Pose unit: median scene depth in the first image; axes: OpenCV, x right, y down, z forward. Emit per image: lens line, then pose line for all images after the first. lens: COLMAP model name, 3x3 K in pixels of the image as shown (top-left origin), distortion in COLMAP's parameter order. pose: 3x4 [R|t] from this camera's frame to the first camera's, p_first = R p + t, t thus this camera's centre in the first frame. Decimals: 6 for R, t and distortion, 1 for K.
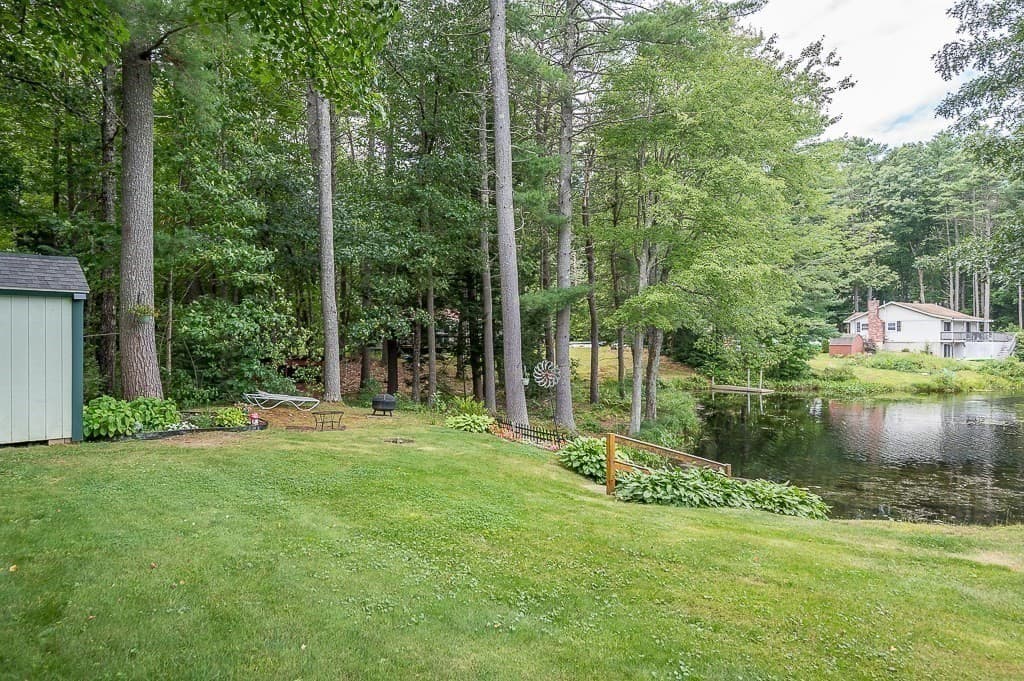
lens RADIAL K [[616.7, 0, 515.7], [0, 616.7, 340.4], [0, 0, 1]] dist [-0.002027, 0.000716]
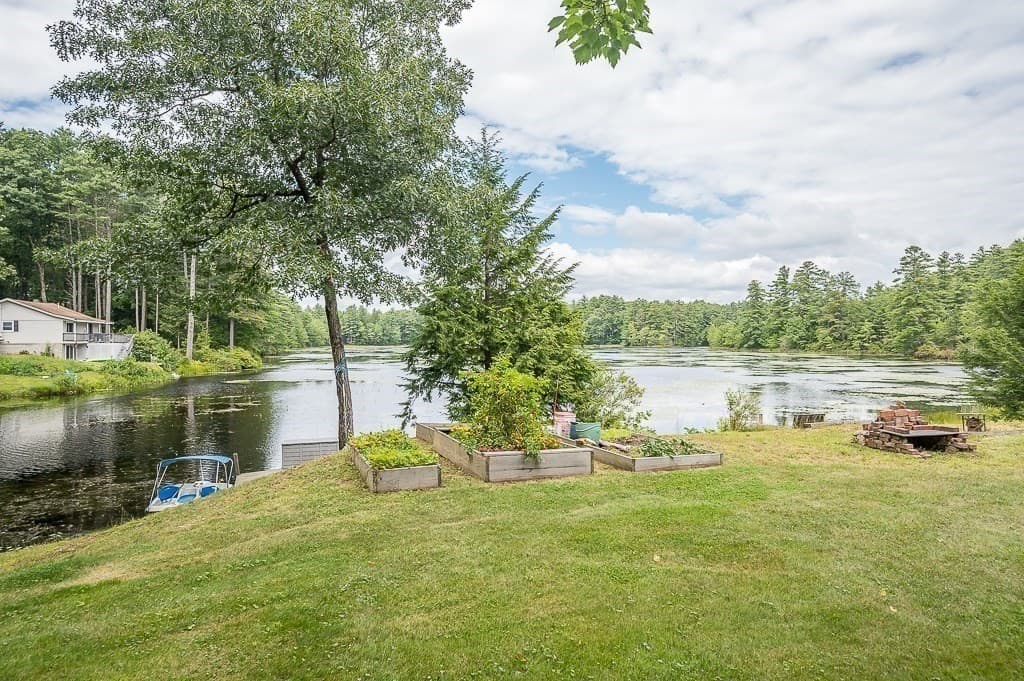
lens RADIAL K [[616.7, 0, 515.7], [0, 616.7, 340.4], [0, 0, 1]] dist [-0.002027, 0.000716]
pose [[0.327735, 0.001724, 0.944768, 0.006762], [0.000593, 0.999998, -0.002030, 0.000483], [-0.944770, 0.001225, 0.327733, 0.007379]]
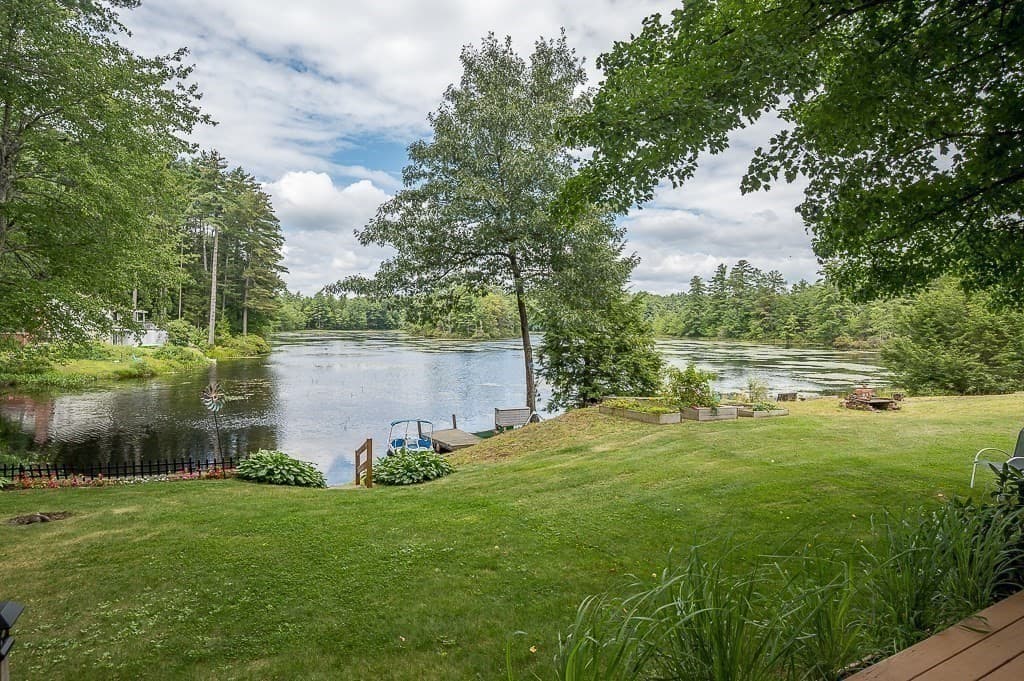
lens RADIAL K [[584.7, 0, 509.7], [0, 584.7, 347.5], [0, 0, 1]] dist [-0.000135, -0.000448]
pose [[0.252291, -0.032301, 0.967112, -0.255878], [-0.009065, 0.999320, 0.035741, -0.021654], [-0.967609, -0.017784, 0.251827, 0.110532]]
